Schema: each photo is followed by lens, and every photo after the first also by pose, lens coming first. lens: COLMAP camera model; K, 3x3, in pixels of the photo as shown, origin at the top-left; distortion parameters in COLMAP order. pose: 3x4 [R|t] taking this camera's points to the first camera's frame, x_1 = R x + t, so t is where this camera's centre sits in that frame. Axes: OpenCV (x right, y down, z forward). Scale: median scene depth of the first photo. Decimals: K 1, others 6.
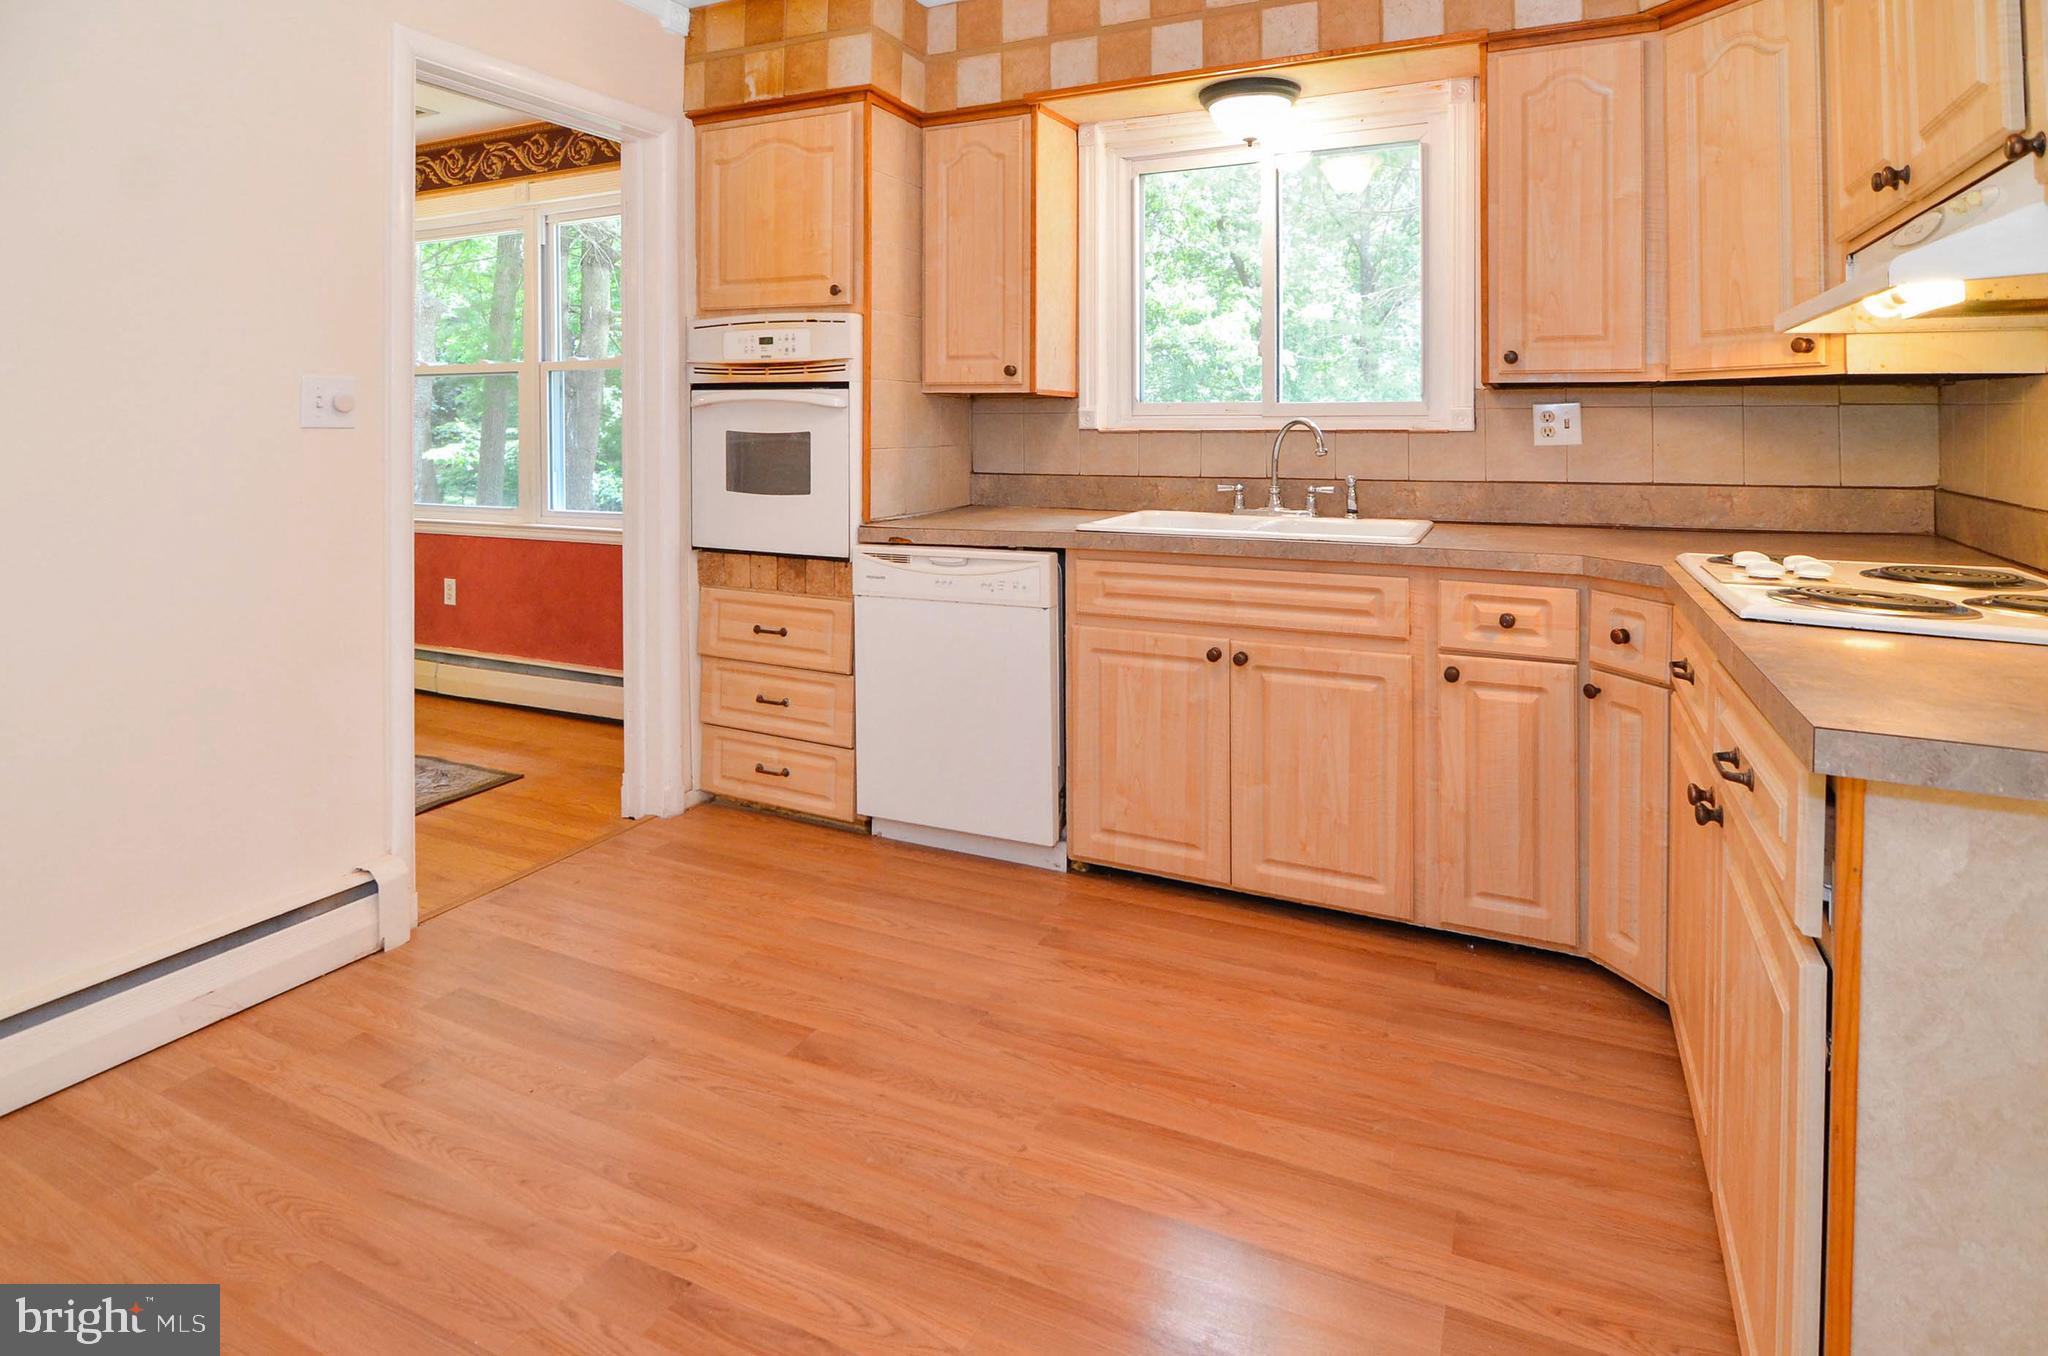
lens RADIAL K [[1047.7, 0, 1041.5], [0, 1047.7, 437.8], [0, 0, 1]] dist [0.000527, -0.000113]
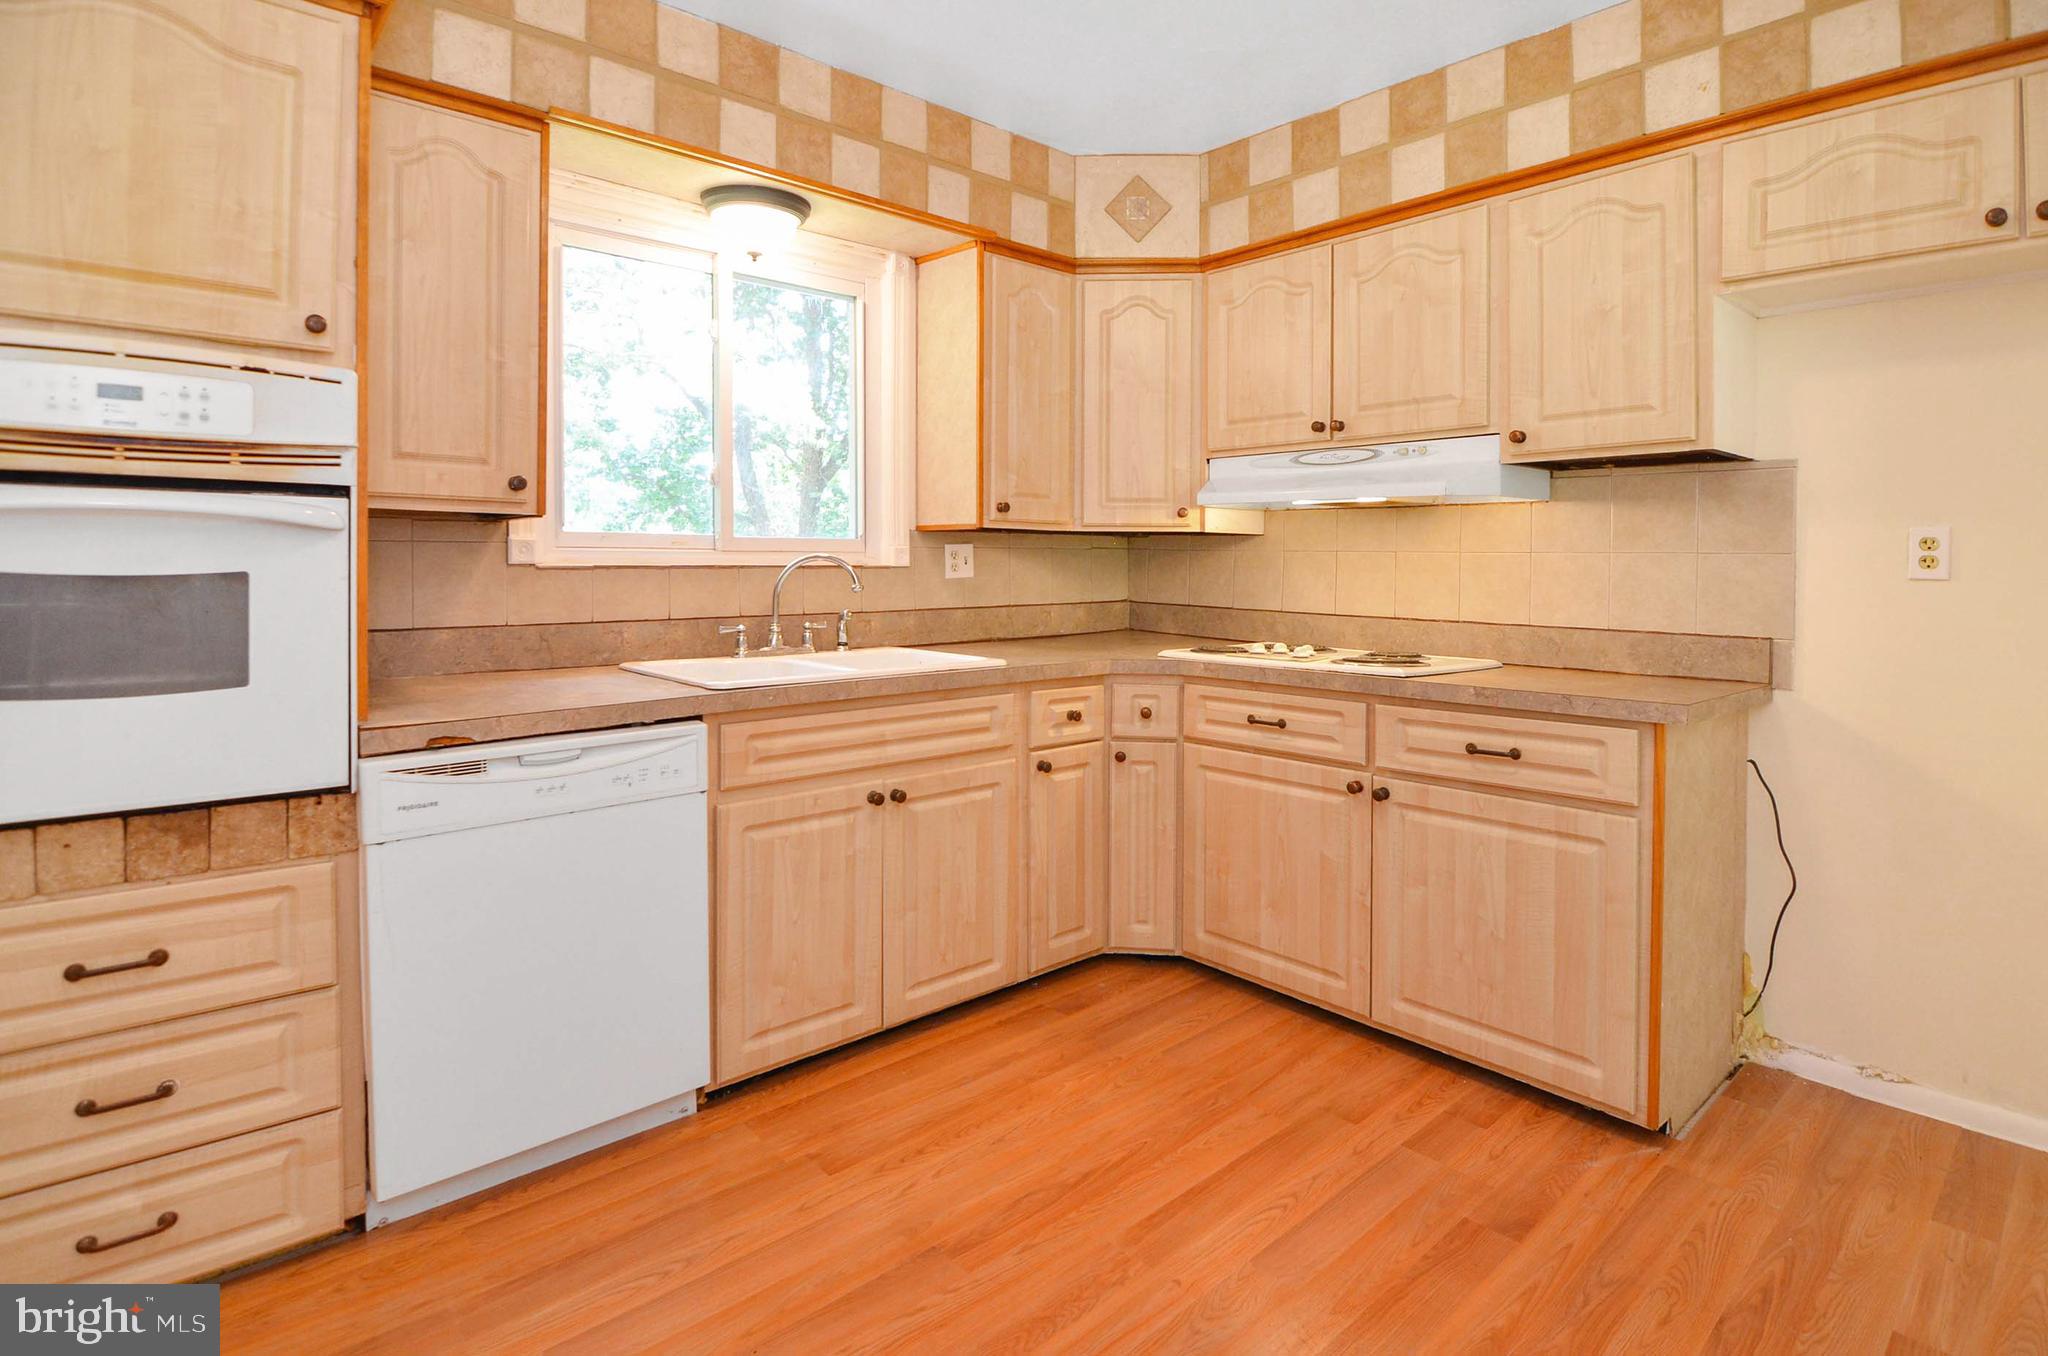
lens RADIAL K [[1025.0, 0, 1013.4], [0, 1025.0, 577.4], [0, 0, 1]] dist [0.003357, -0.016998]
pose [[0.405339, -0.014562, 0.914051, -0.586096], [0.001715, 0.999883, 0.015169, -0.011103], [-0.914165, -0.004581, 0.405316, 0.448426]]
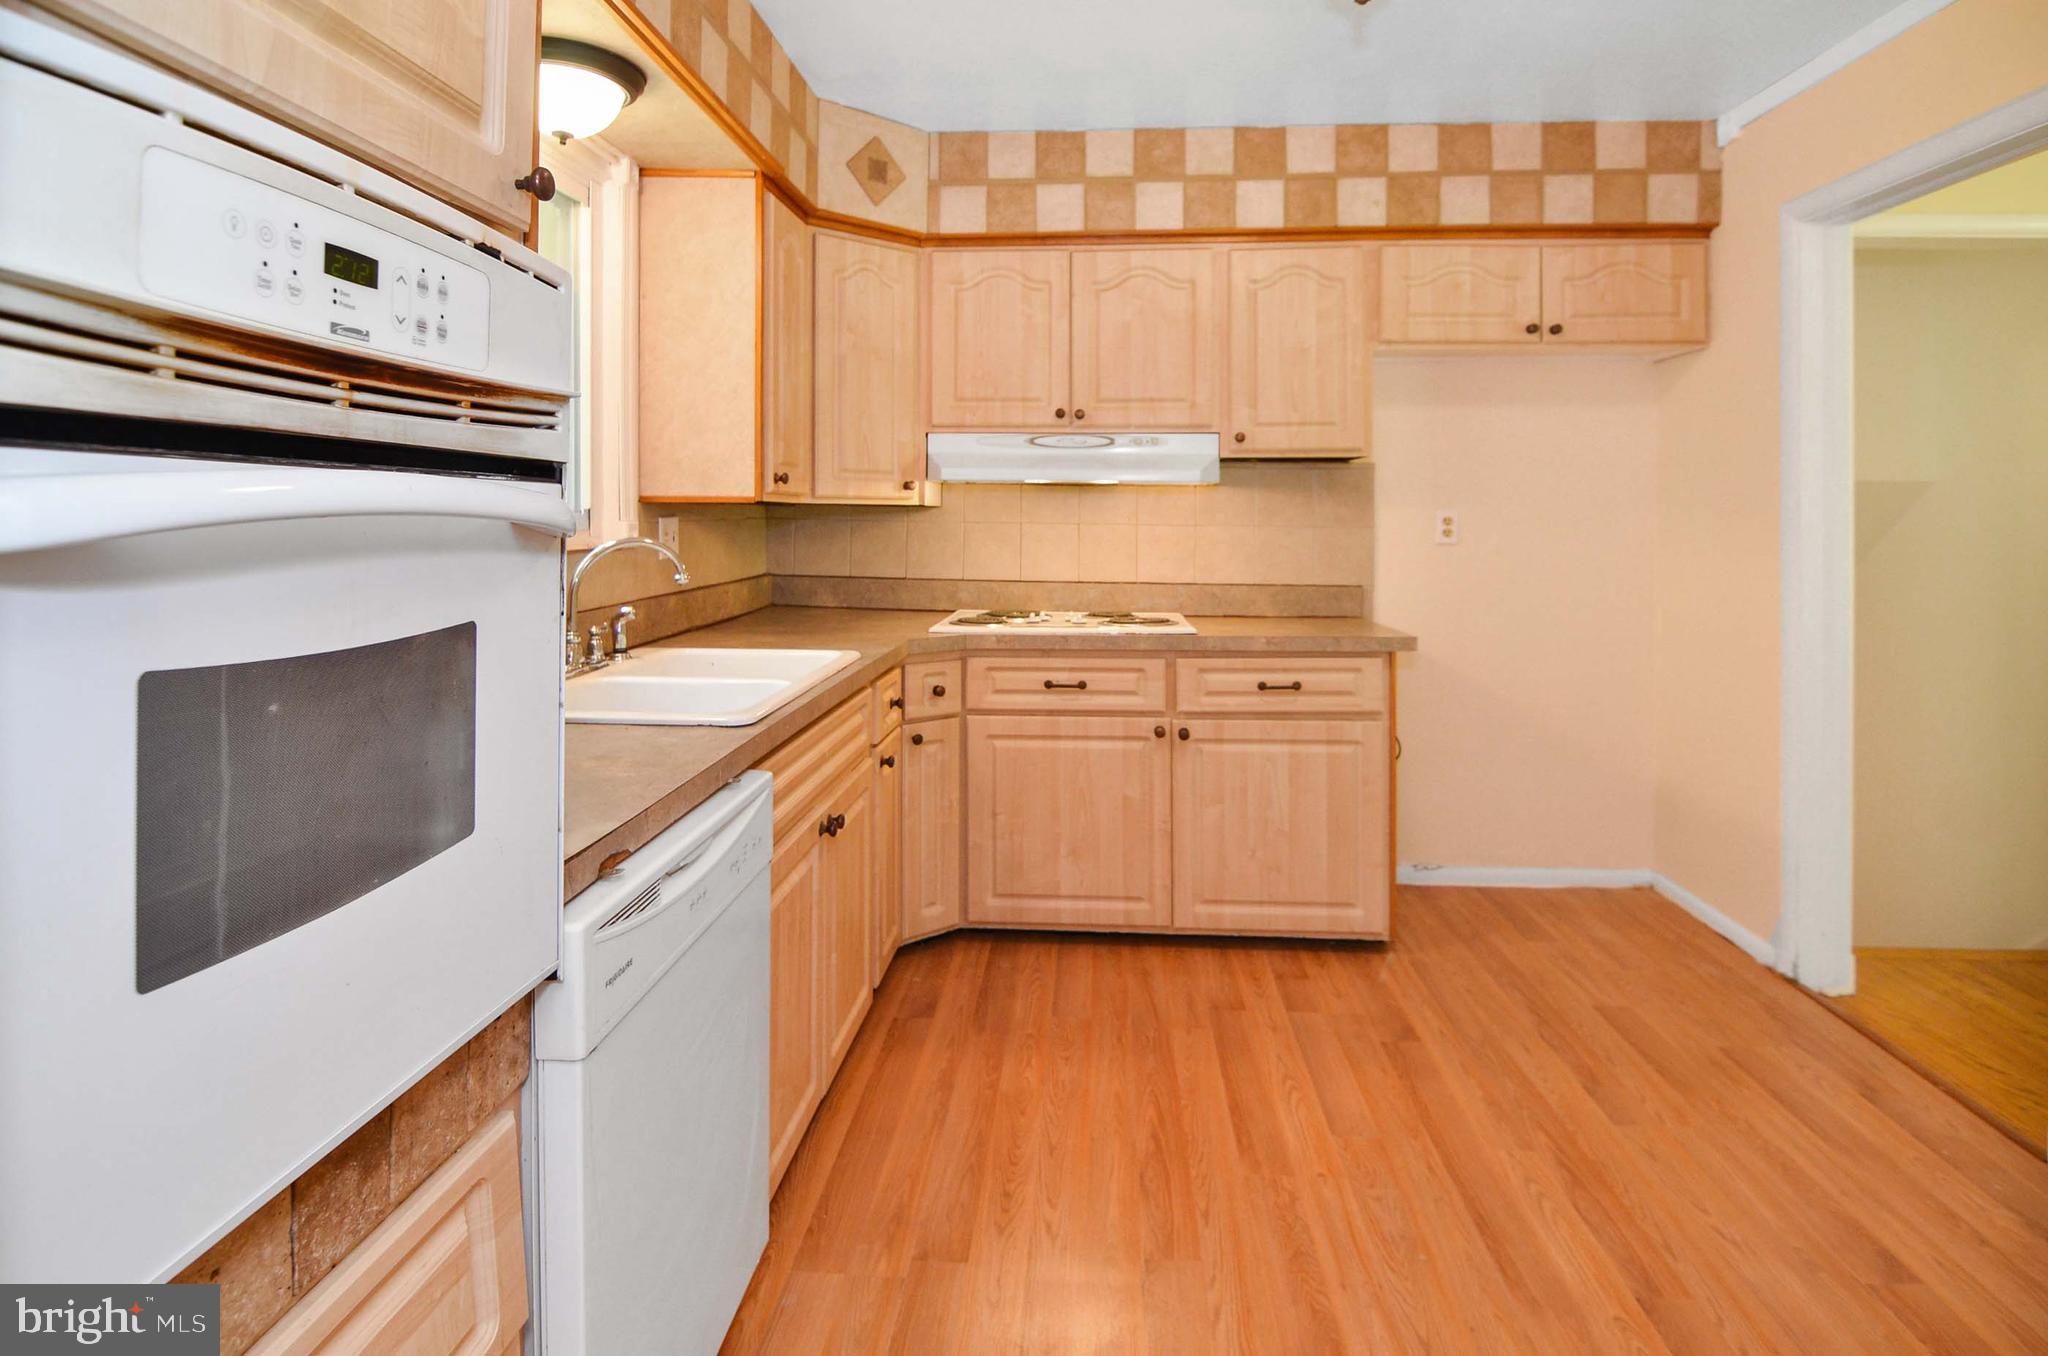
lens RADIAL K [[1043.3, 0, 1022.1], [0, 1043.3, 521.2], [0, 0, 1]] dist [-0.000184, -0.008232]
pose [[-0.347948, -0.009934, 0.937461, -0.590596], [0.002927, 0.999927, 0.011682, -0.039904], [-0.937509, 0.006809, -0.347893, 1.027420]]
